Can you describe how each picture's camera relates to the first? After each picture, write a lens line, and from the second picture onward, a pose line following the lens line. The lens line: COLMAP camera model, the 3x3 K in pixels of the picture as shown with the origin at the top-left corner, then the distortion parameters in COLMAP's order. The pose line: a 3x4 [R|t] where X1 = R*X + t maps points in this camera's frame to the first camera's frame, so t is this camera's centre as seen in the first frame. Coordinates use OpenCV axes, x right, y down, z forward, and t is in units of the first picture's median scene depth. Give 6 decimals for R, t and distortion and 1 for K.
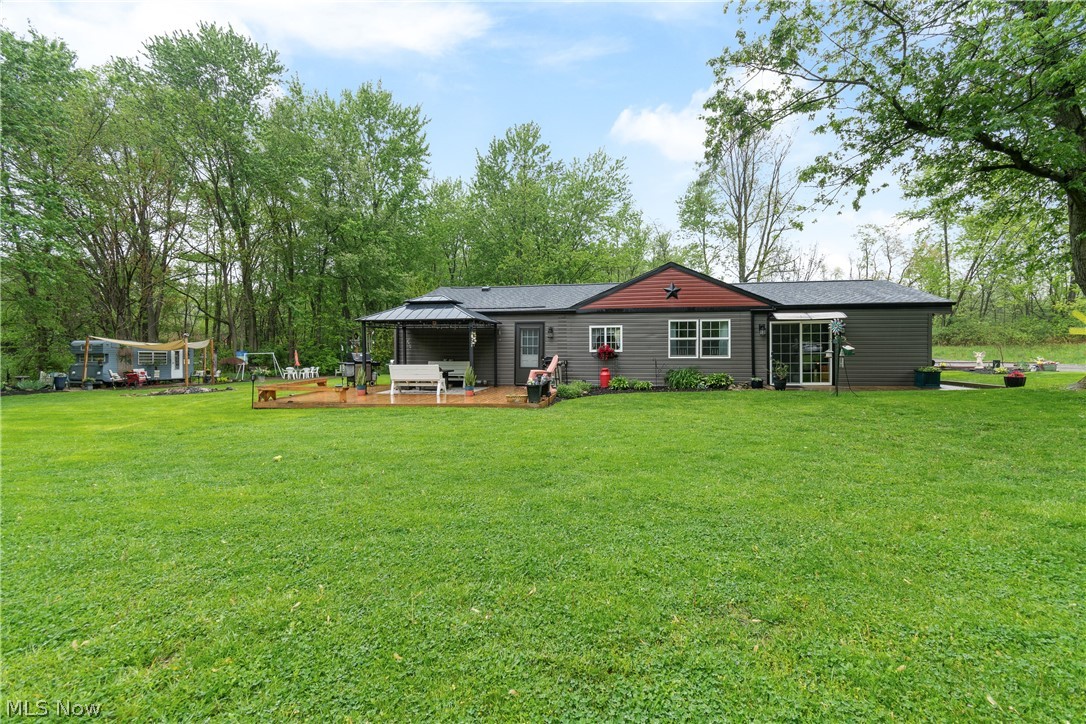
lens RADIAL K [[476.7, 0, 551.2], [0, 476.7, 358.3], [0, 0, 1]] dist [-0.002885, -0.000298]
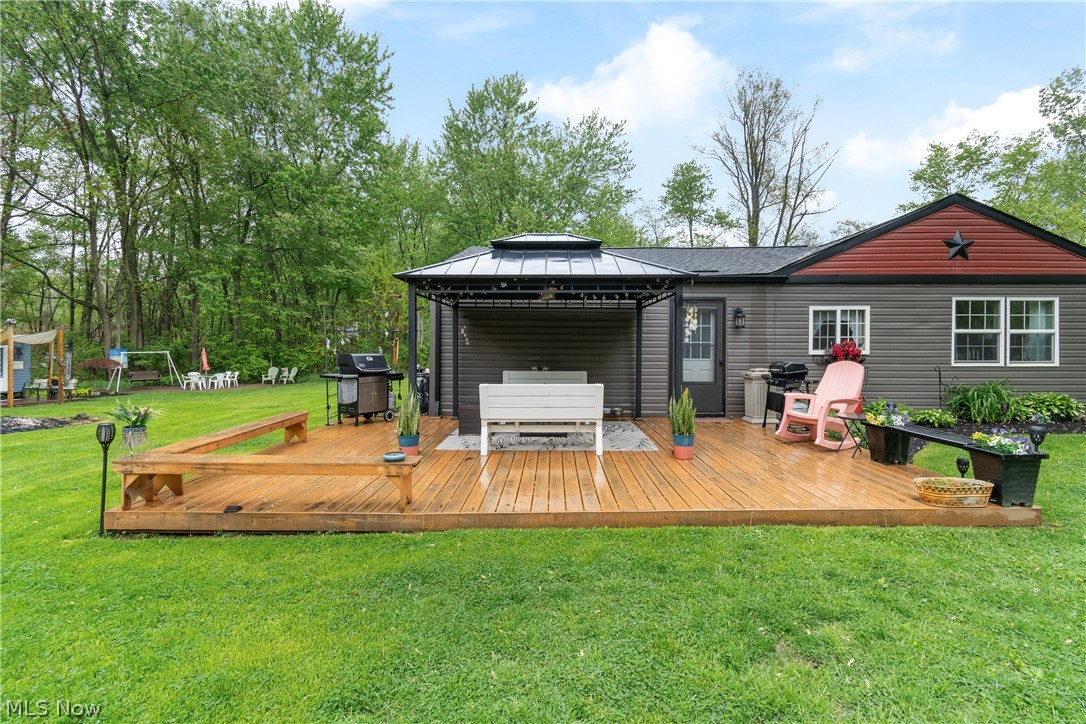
lens RADIAL K [[476.7, 0, 539.9], [0, 476.7, 350.3], [0, 0, 1]] dist [-0.002885, -0.000298]
pose [[0.990572, 0.005536, 0.136883, -0.164616], [-0.003337, 0.999862, -0.016293, -0.004212], [-0.136954, 0.015683, 0.990453, 0.277125]]
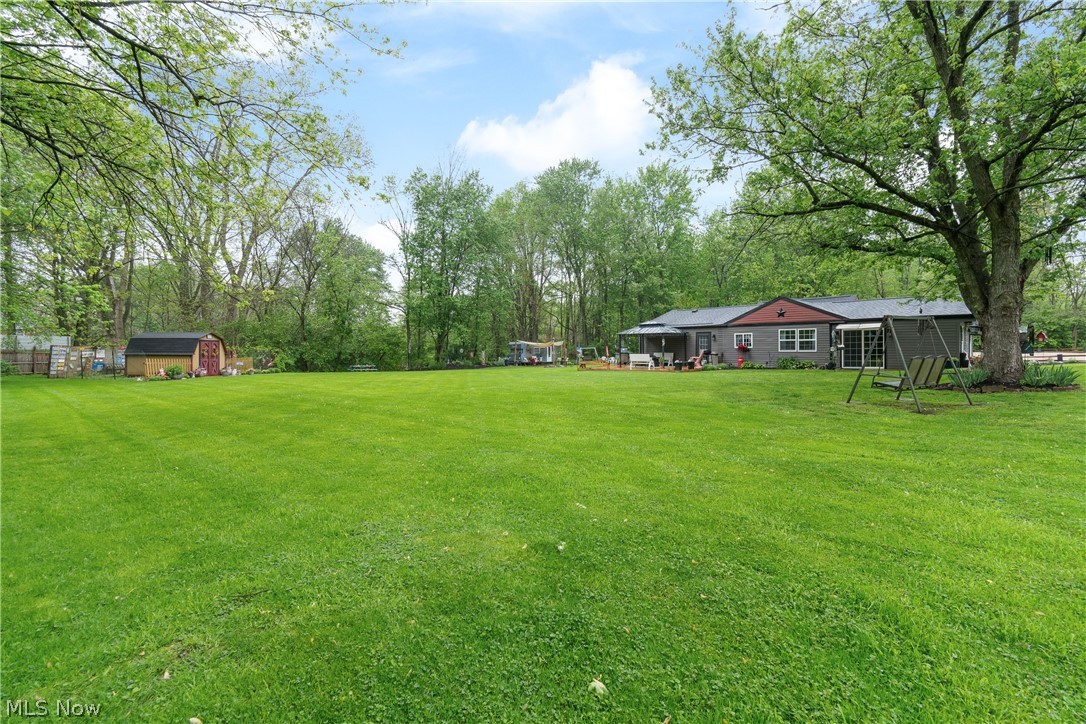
lens RADIAL K [[476.7, 0, 542.9], [0, 476.7, 356.8], [0, 0, 1]] dist [-0.002885, -0.000298]
pose [[0.787119, 0.009136, -0.616734, 0.343864], [-0.002268, 0.999926, 0.011918, 0.000327], [0.616797, -0.007982, 0.787082, -0.481774]]
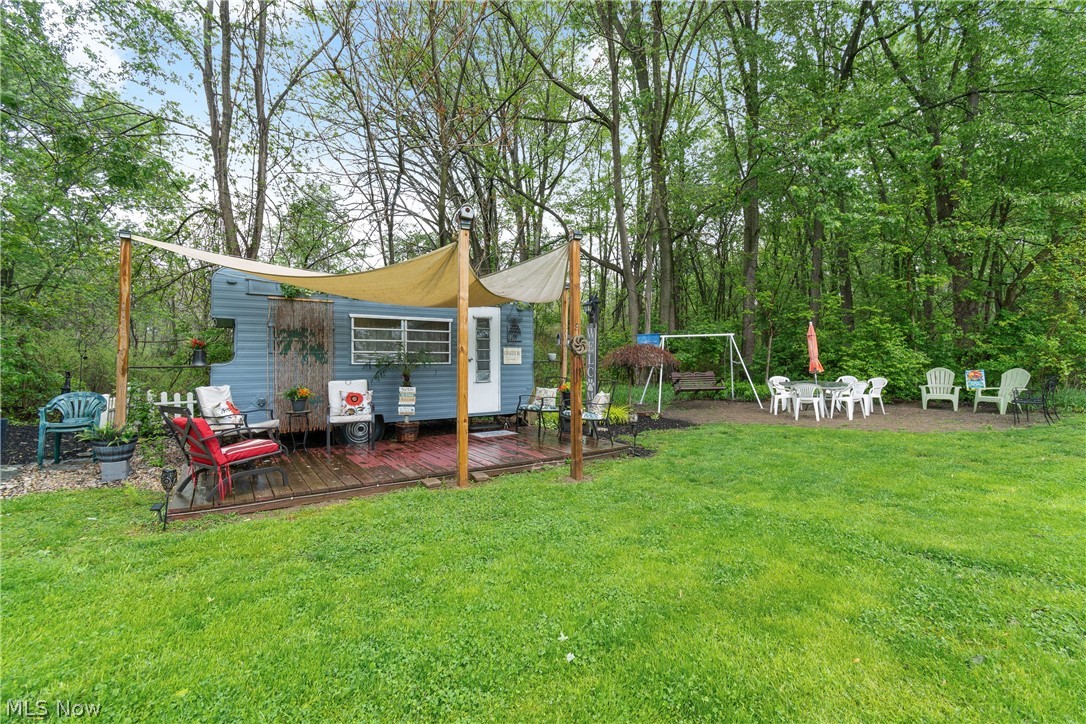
lens RADIAL K [[476.7, 0, 547.0], [0, 476.7, 358.6], [0, 0, 1]] dist [-0.002885, -0.000298]
pose [[0.746191, 0.004935, -0.665713, -0.533955], [-0.004251, 0.999987, 0.002649, 0.007822], [0.665718, 0.000853, 0.746203, 0.765559]]
